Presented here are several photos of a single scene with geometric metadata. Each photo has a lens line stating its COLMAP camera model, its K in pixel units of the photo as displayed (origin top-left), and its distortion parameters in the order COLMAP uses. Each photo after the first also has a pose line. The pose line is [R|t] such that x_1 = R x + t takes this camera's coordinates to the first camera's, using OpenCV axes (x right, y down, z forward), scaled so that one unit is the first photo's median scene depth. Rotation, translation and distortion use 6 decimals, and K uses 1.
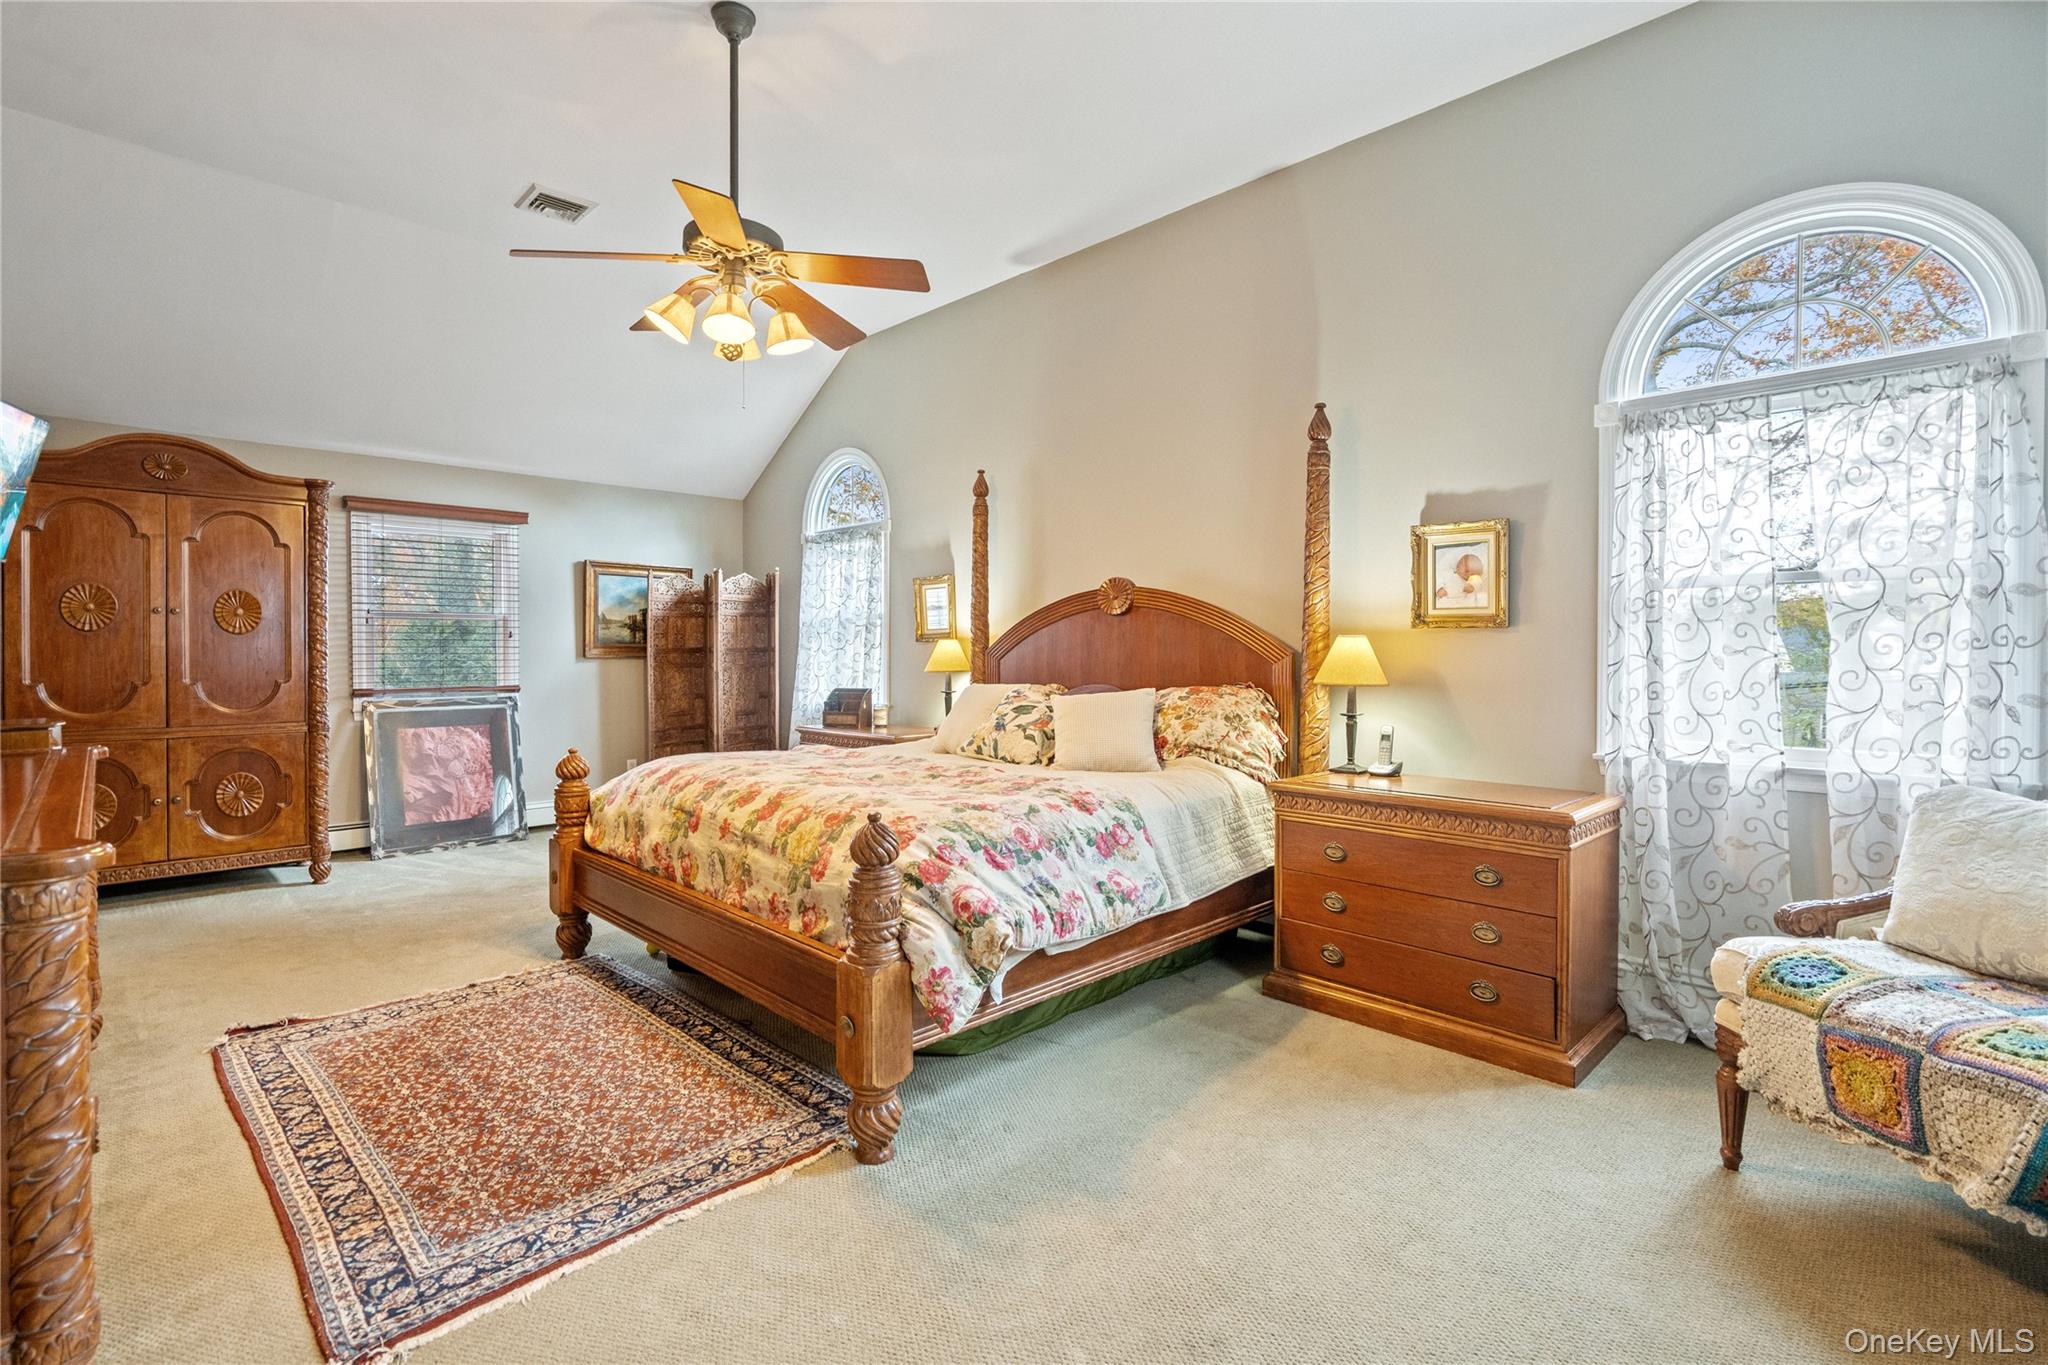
lens RADIAL K [[932.1, 0, 1024.2], [0, 932.1, 655.3], [0, 0, 1]] dist [-0.000106, 0.000418]
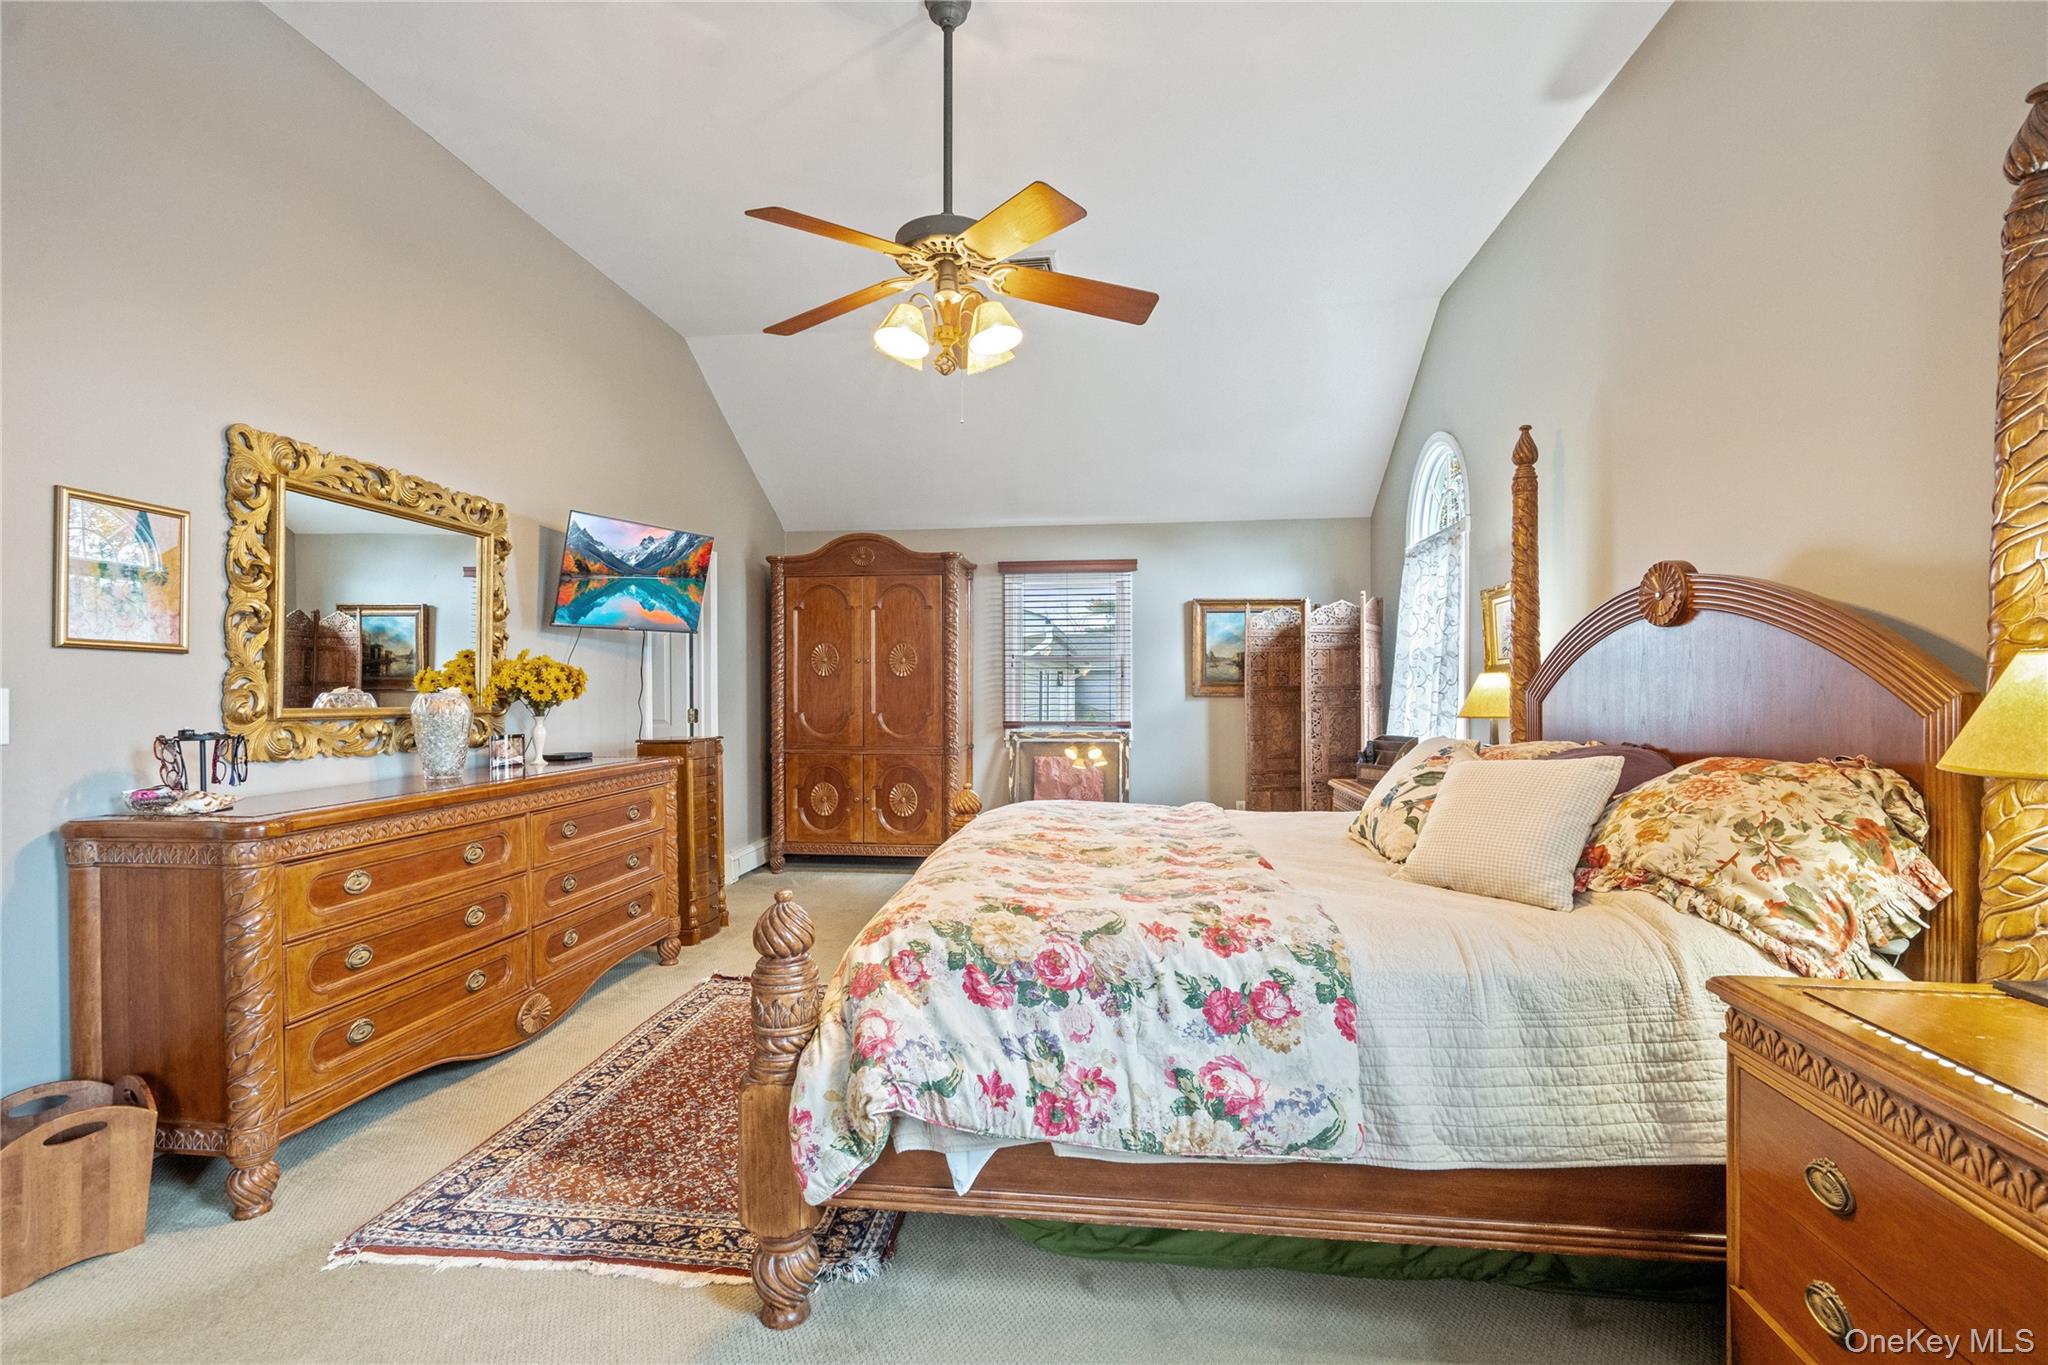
lens RADIAL K [[933.0, 0, 1020.5], [0, 933.0, 686.4], [0, 0, 1]] dist [-0.000636, 0.001041]
pose [[0.618372, -0.004367, -0.785874, 0.374212], [-0.001088, 0.999979, -0.006413, -0.002234], [0.785885, 0.004821, 0.618354, 0.406710]]
